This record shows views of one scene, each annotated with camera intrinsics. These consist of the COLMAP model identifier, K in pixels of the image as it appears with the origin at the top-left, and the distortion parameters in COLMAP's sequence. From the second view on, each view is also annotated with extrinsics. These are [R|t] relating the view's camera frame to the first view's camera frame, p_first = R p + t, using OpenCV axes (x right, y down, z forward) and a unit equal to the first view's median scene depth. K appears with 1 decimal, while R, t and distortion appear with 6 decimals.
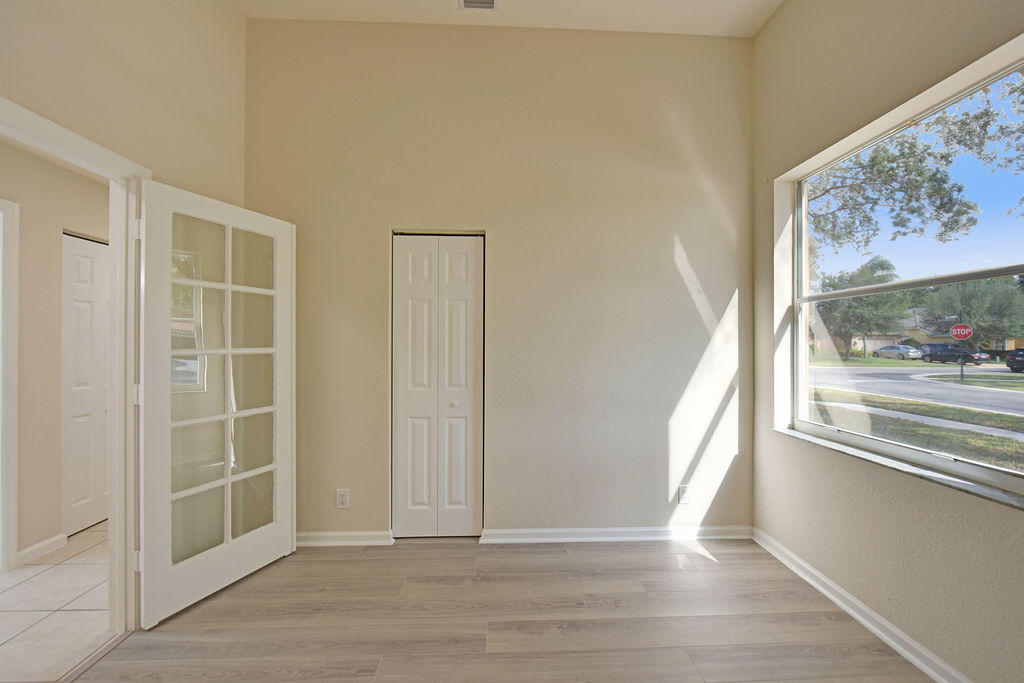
lens RADIAL K [[411.7, 0, 510.8], [0, 411.7, 345.4], [0, 0, 1]] dist [-0.008475, -0.000164]
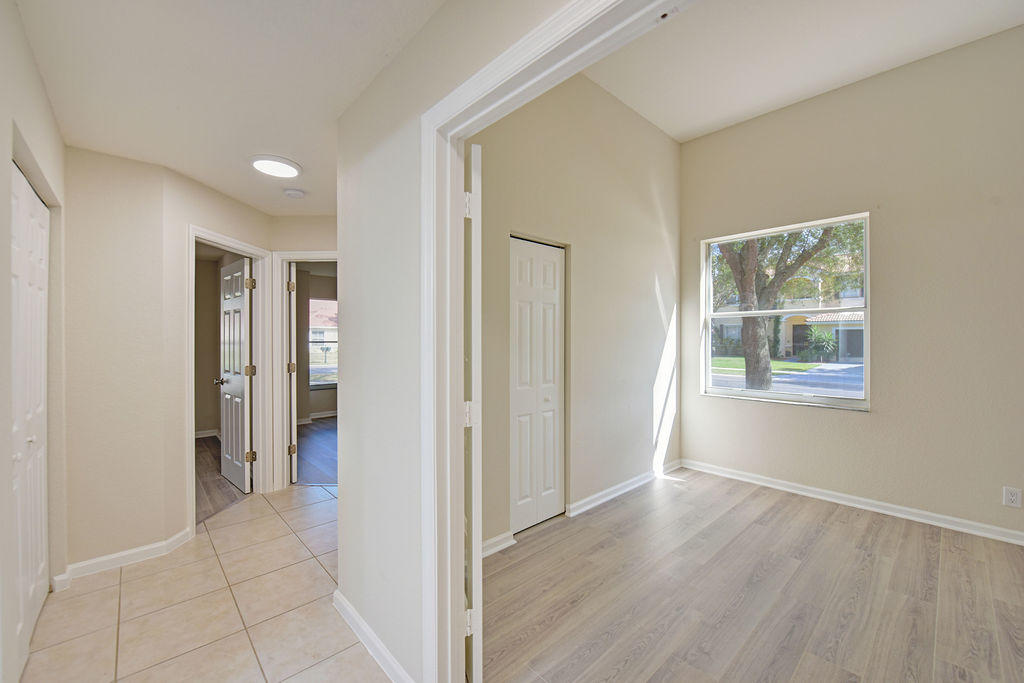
lens RADIAL K [[411.7, 0, 510.8], [0, 411.7, 345.4], [0, 0, 1]] dist [-0.008475, -0.000164]
pose [[0.763204, -0.011880, 0.646048, -0.943805], [0.003951, 0.999898, 0.013720, -0.015721], [-0.646145, -0.007919, 0.763174, 0.234796]]
